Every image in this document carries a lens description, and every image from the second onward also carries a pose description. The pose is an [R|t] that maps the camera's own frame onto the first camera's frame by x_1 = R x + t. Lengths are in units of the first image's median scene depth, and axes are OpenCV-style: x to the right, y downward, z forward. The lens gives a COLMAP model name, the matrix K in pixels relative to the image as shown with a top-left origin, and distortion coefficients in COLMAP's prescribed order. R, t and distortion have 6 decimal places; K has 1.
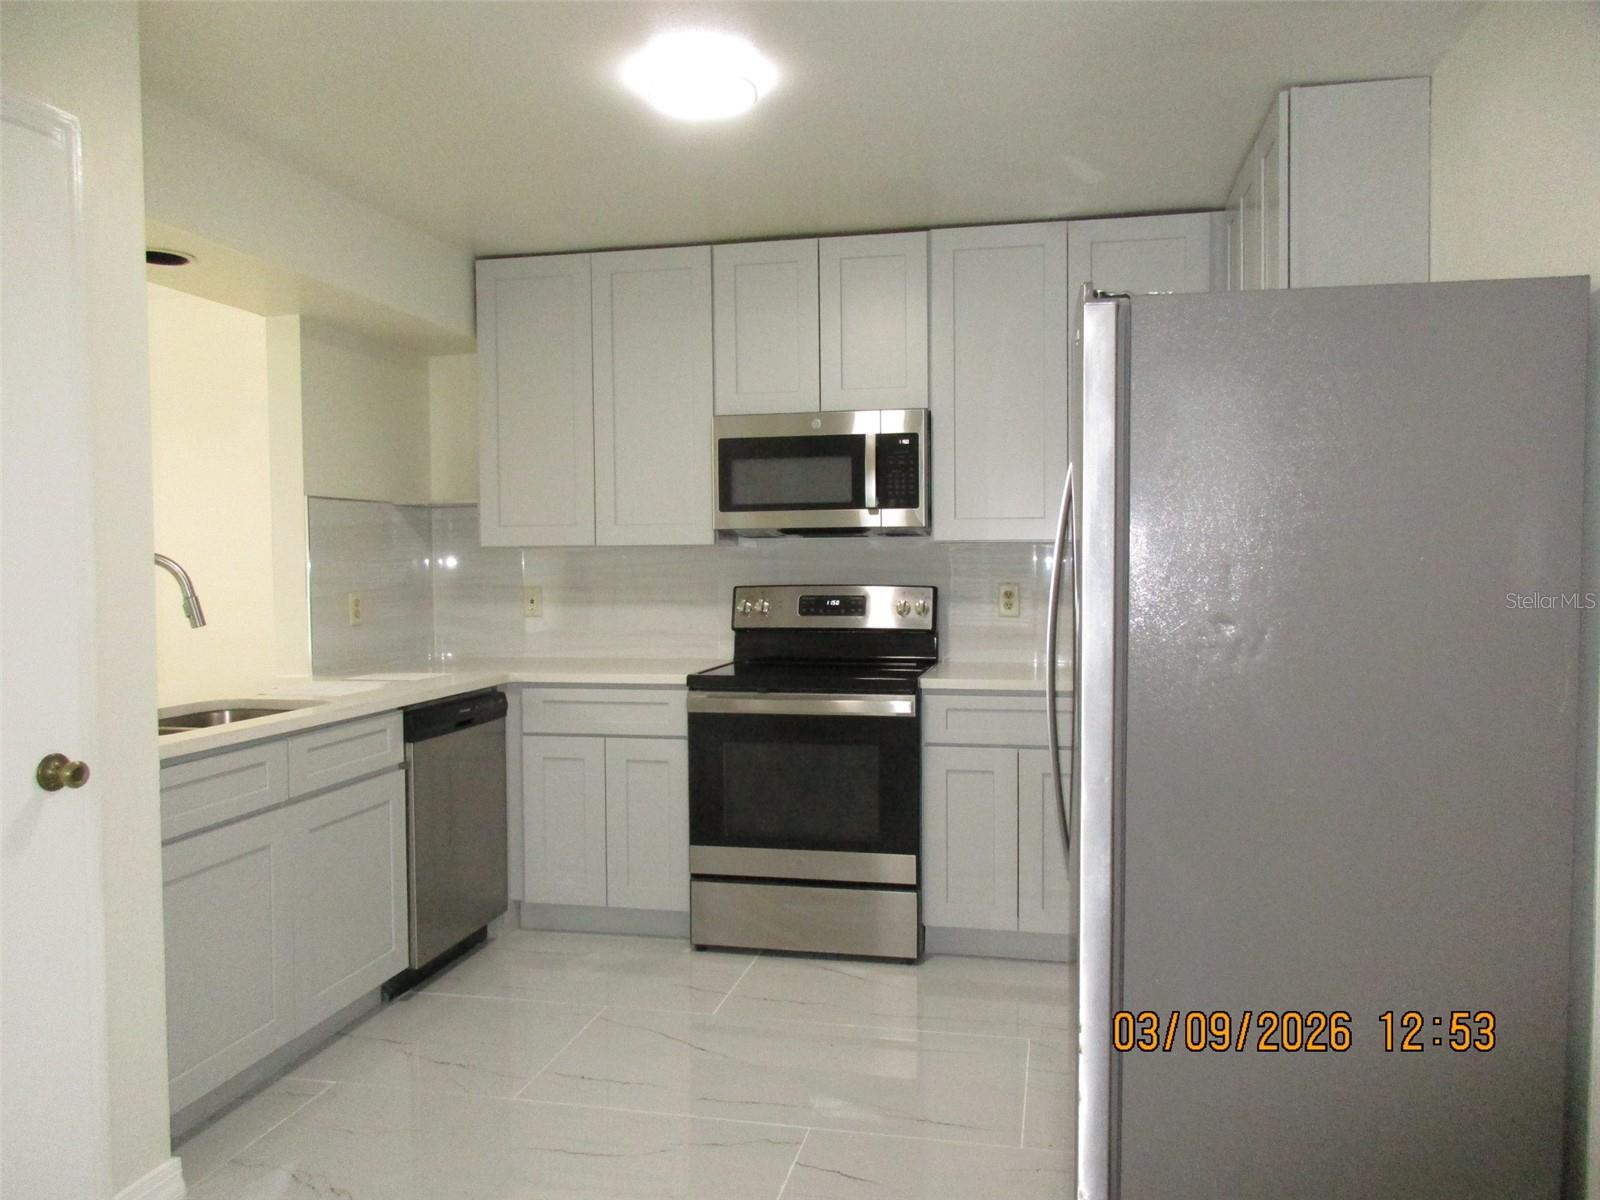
lens RADIAL K [[1196.8, 0, 802.8], [0, 1196.8, 596.9], [0, 0, 1]] dist [0.000443, 0.004776]
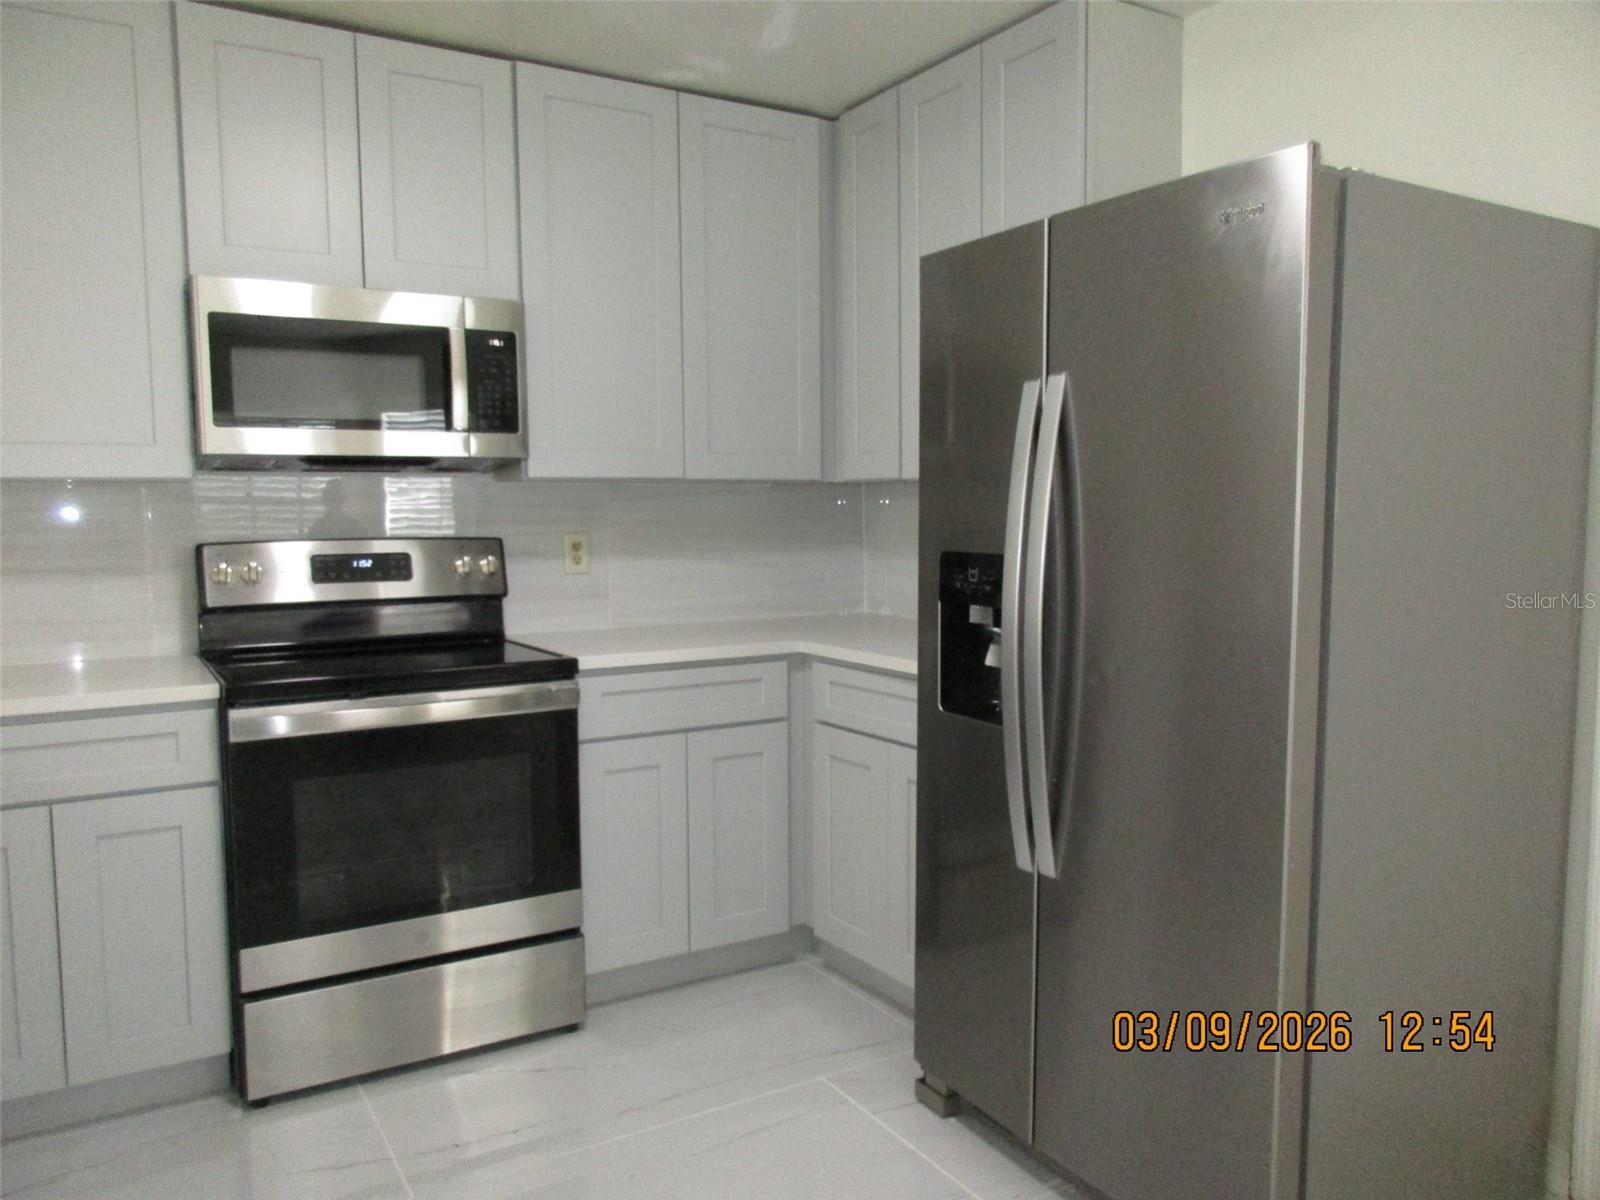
lens RADIAL K [[1196.8, 0, 829.2], [0, 1196.8, 598.0], [0, 0, 1]] dist [0.000443, 0.004776]
pose [[0.724628, -0.051754, 0.687194, -0.284487], [0.024960, 0.998493, 0.048878, -0.002541], [-0.688688, -0.018266, 0.724828, 0.316082]]
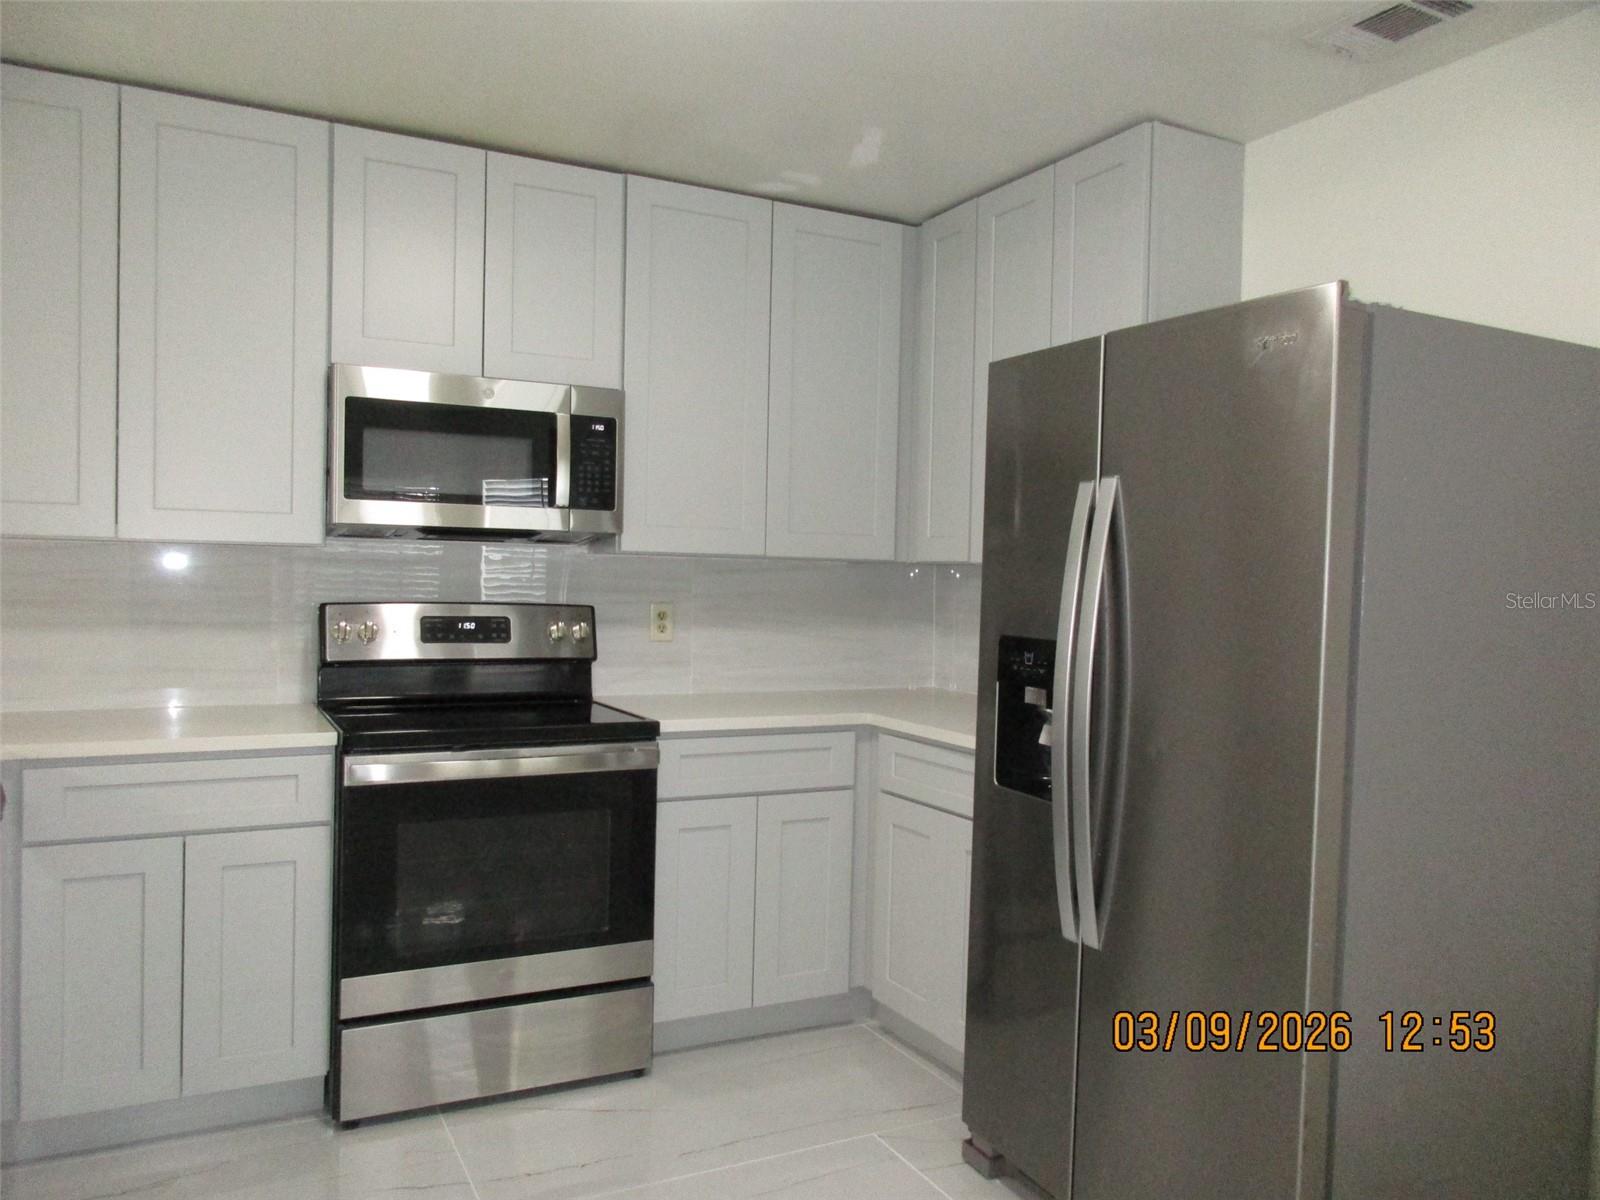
lens RADIAL K [[1196.8, 0, 823.2], [0, 1196.8, 598.1], [0, 0, 1]] dist [0.000443, 0.004776]
pose [[0.770910, 0.012974, 0.636812, -0.311507], [-0.008157, 0.999912, -0.010497, -0.007164], [-0.636892, 0.002898, 0.770947, 0.280104]]
